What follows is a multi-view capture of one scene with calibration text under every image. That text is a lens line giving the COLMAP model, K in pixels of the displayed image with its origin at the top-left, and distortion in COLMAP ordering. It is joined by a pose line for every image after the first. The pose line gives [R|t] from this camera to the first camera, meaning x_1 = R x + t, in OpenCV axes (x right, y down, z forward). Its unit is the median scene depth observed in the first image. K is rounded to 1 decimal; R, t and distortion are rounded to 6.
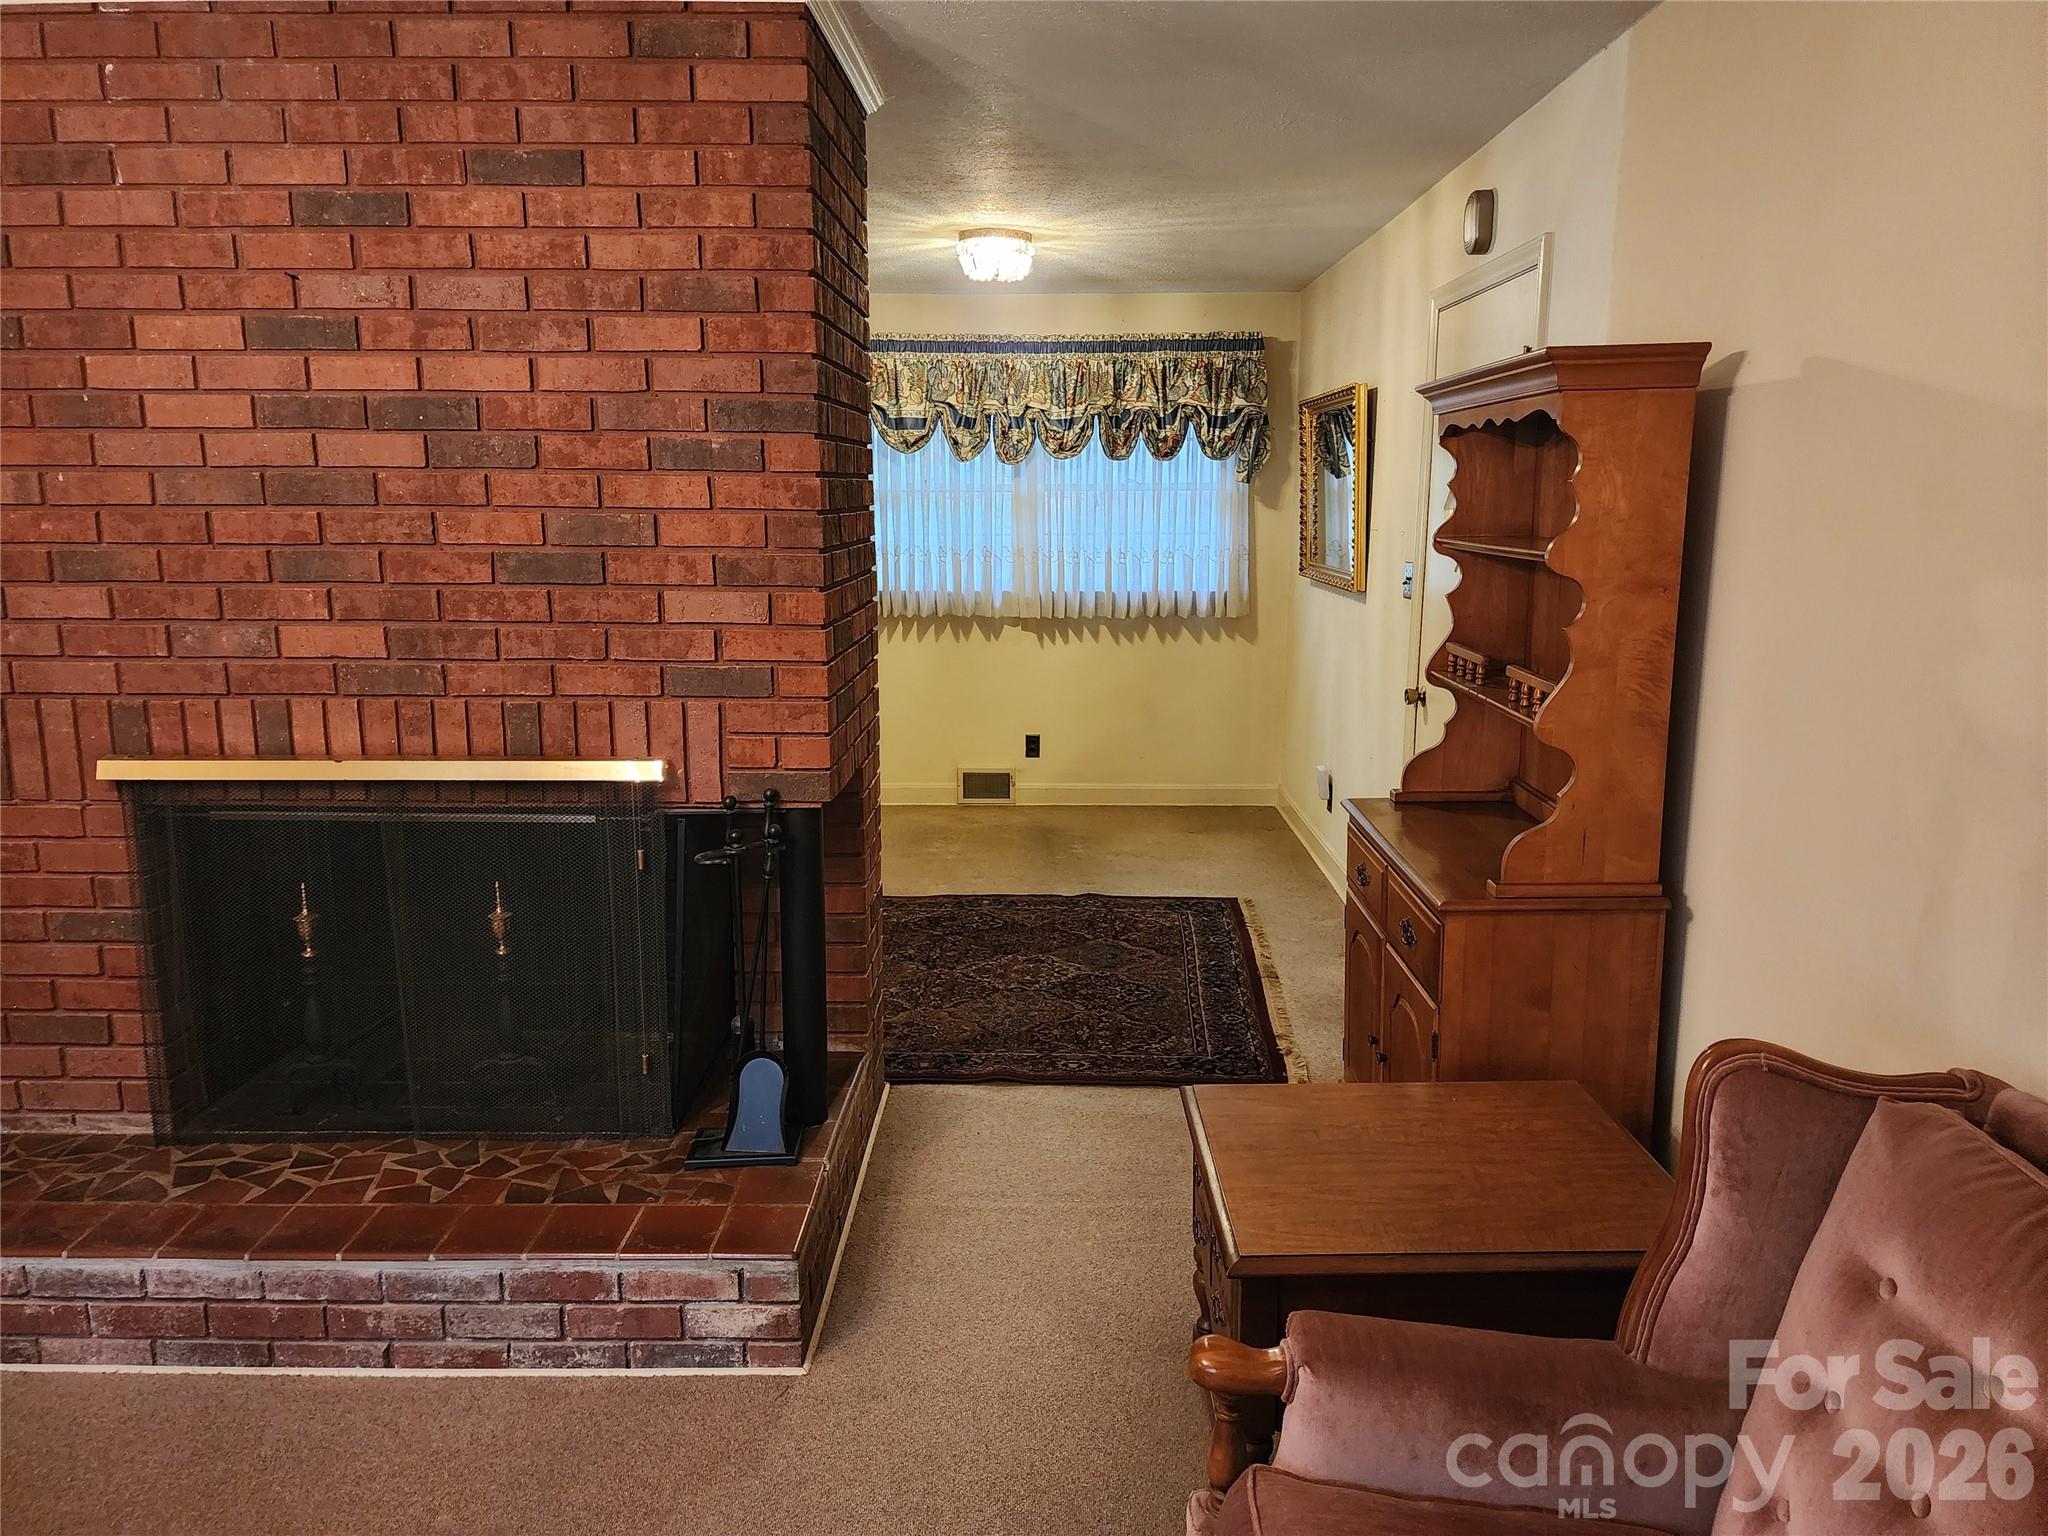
lens RADIAL K [[1374.8, 0, 1038.5], [0, 1374.8, 749.6], [0, 0, 1]] dist [0.071246, -0.060705]
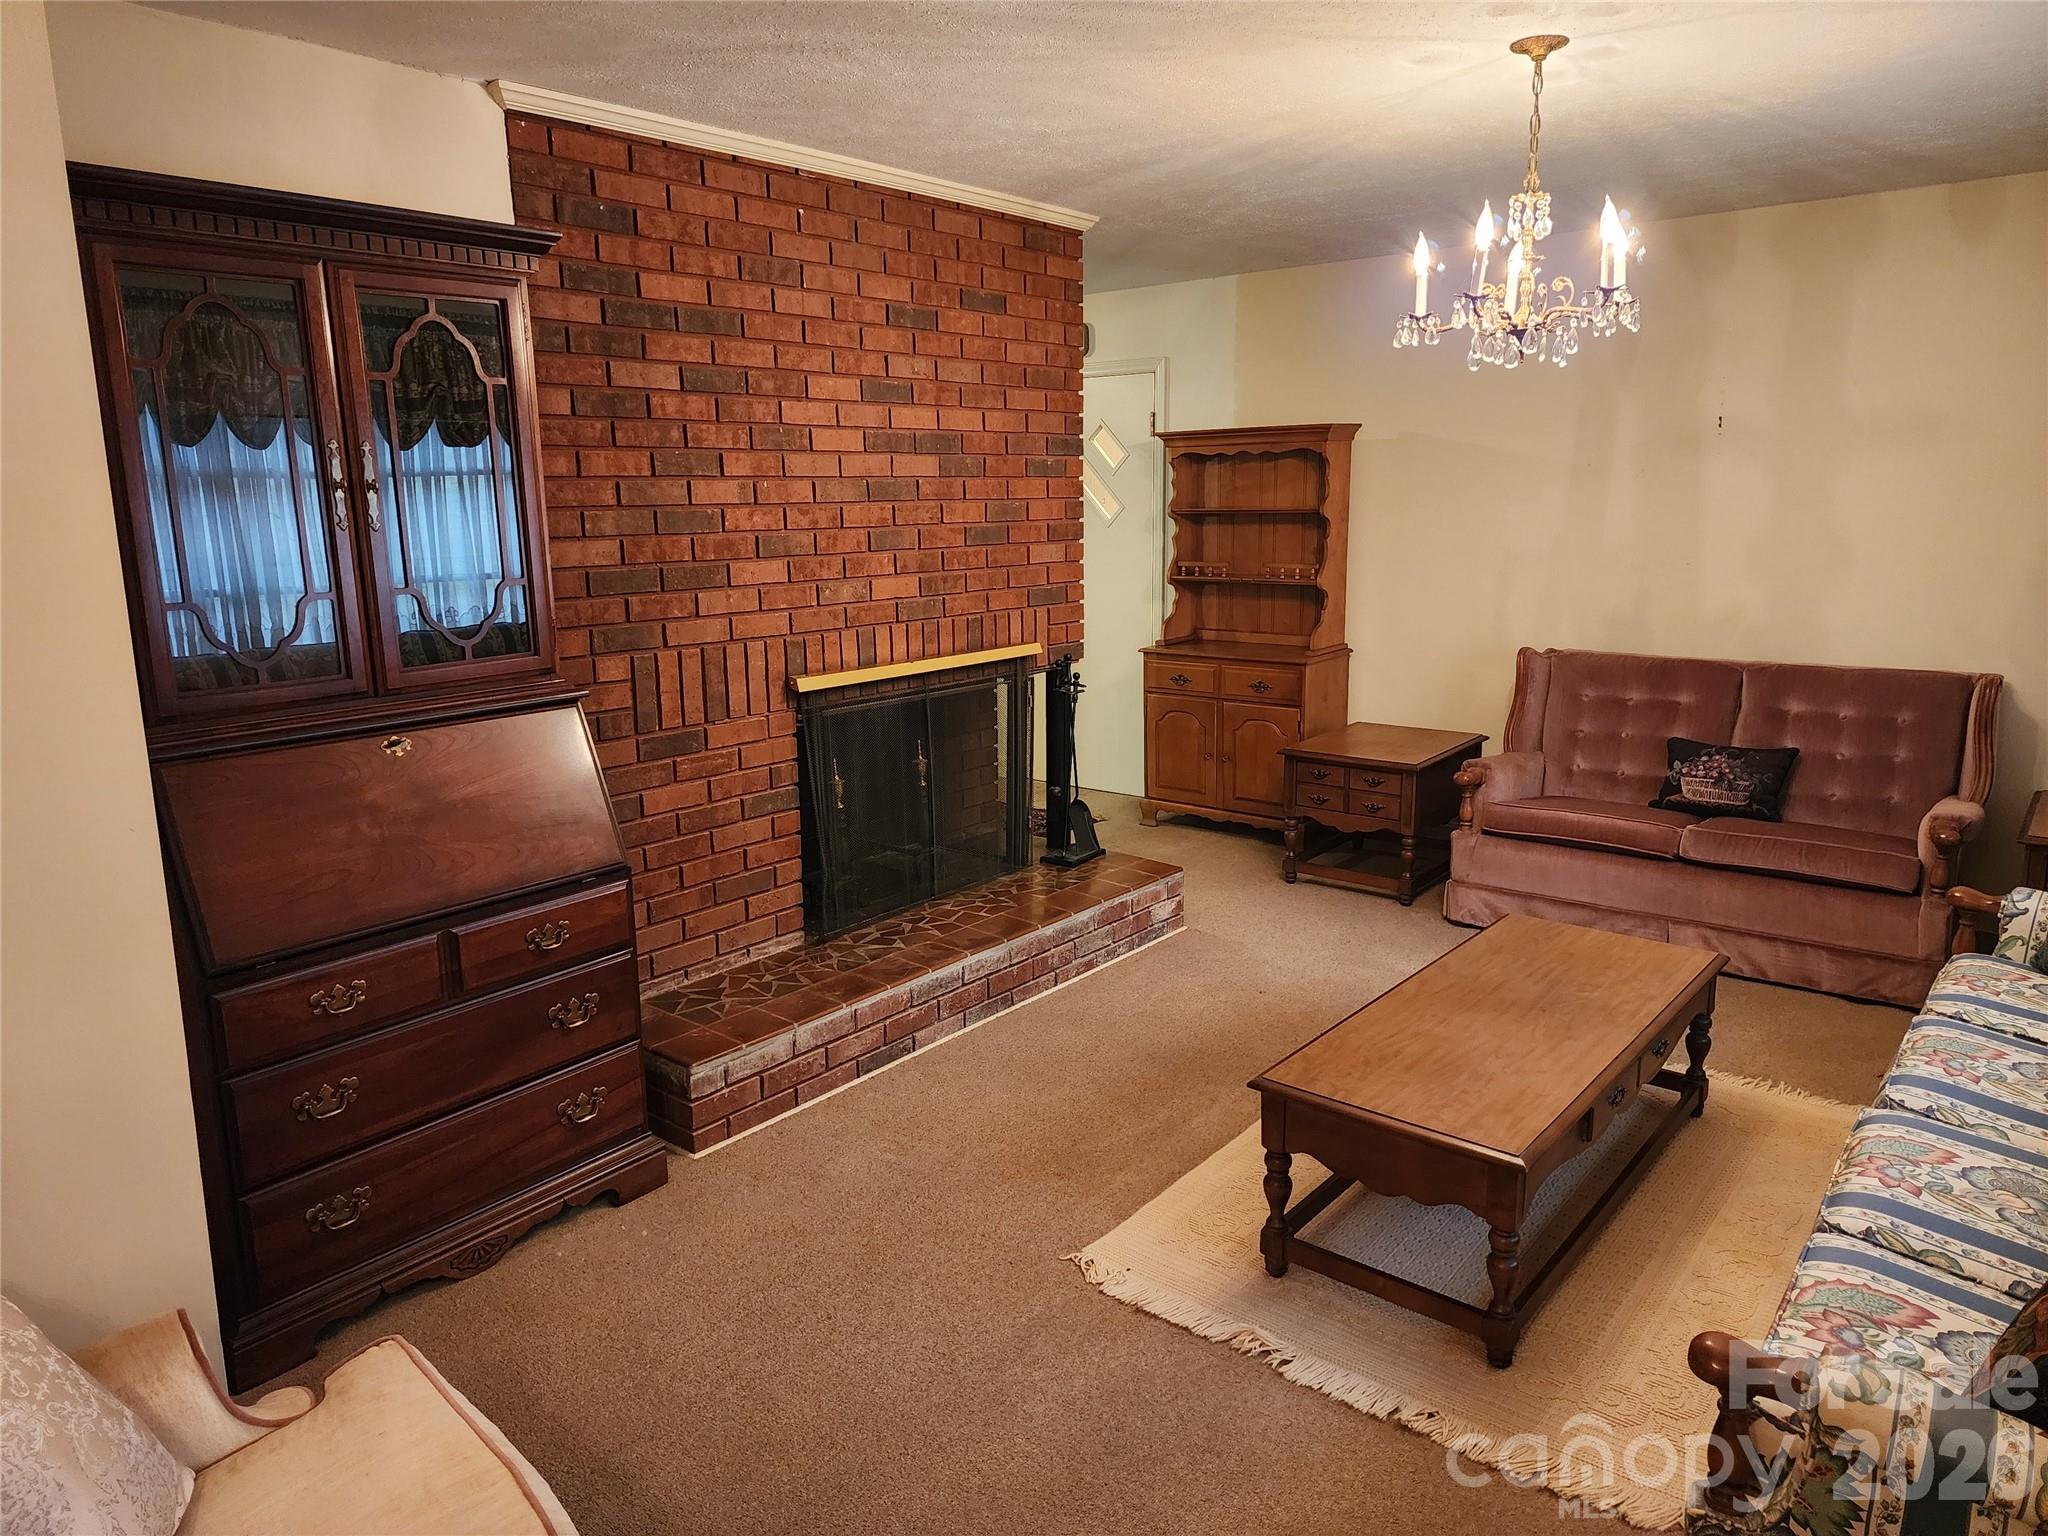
lens RADIAL K [[1374.8, 0, 1031.1], [0, 1374.8, 756.0], [0, 0, 1]] dist [0.071246, -0.060705]
pose [[0.620451, -0.159257, 0.767904, -1.712313], [0.158753, 0.984398, 0.075886, 0.017088], [-0.768009, 0.074824, 0.636053, -0.096988]]
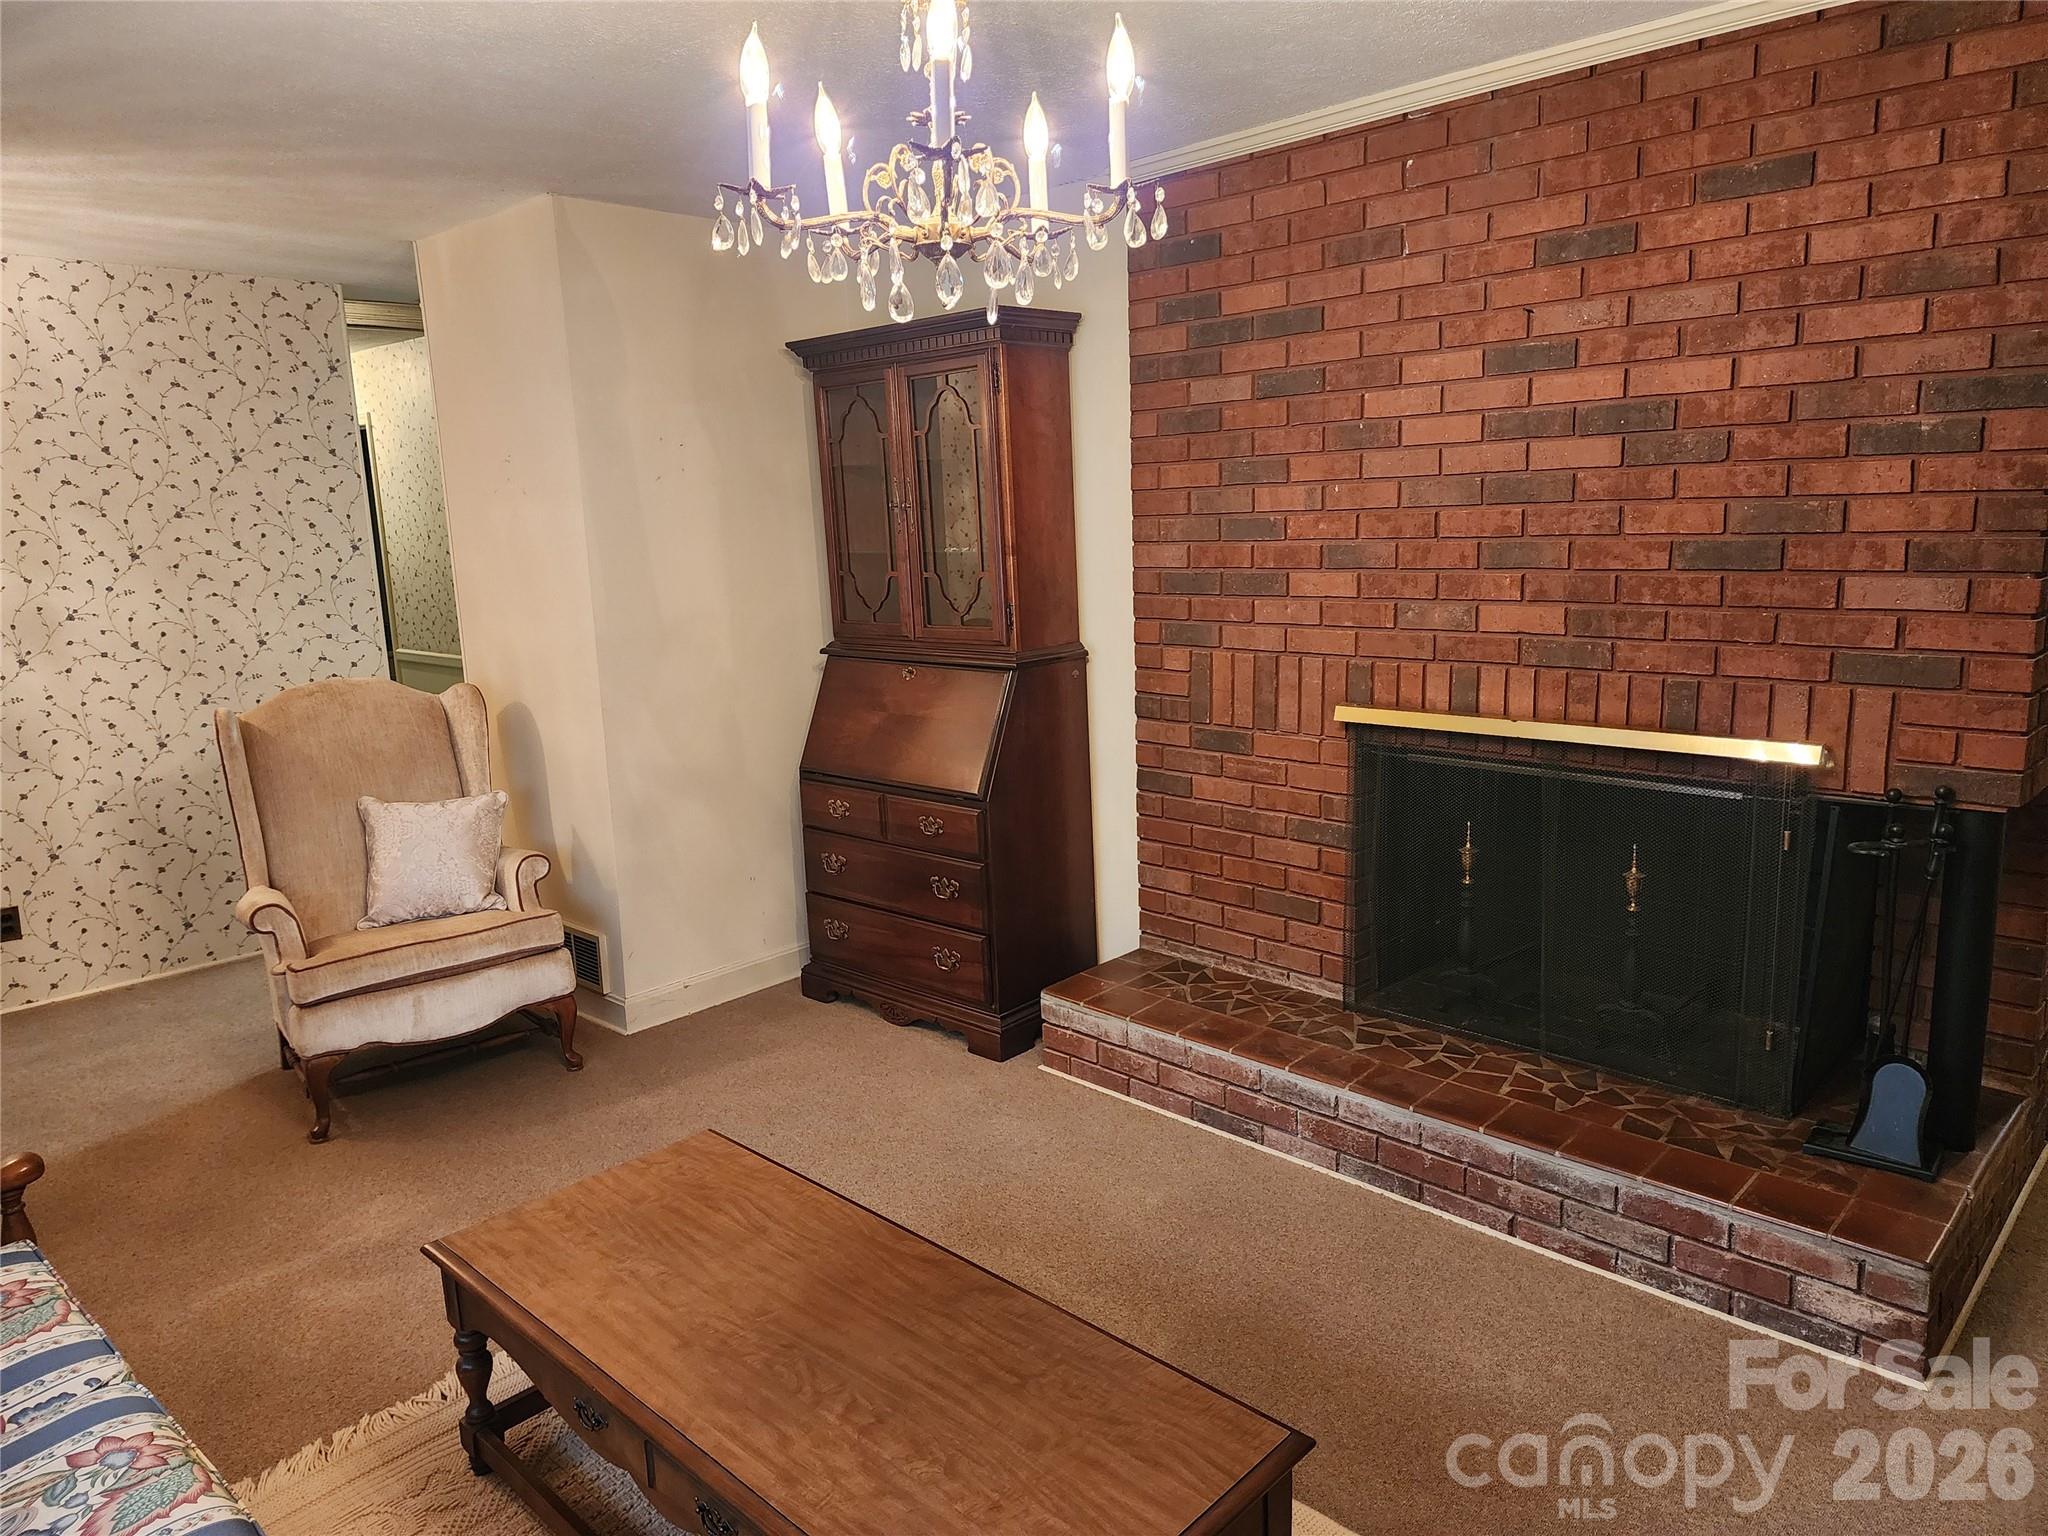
lens RADIAL K [[1374.8, 0, 1042.5], [0, 1374.8, 752.0], [0, 0, 1]] dist [0.071246, -0.060705]
pose [[0.734408, 0.096153, -0.671863, -0.005707], [-0.092065, 0.994878, 0.041745, 0.023286], [0.672435, 0.031197, 0.739498, -0.139412]]
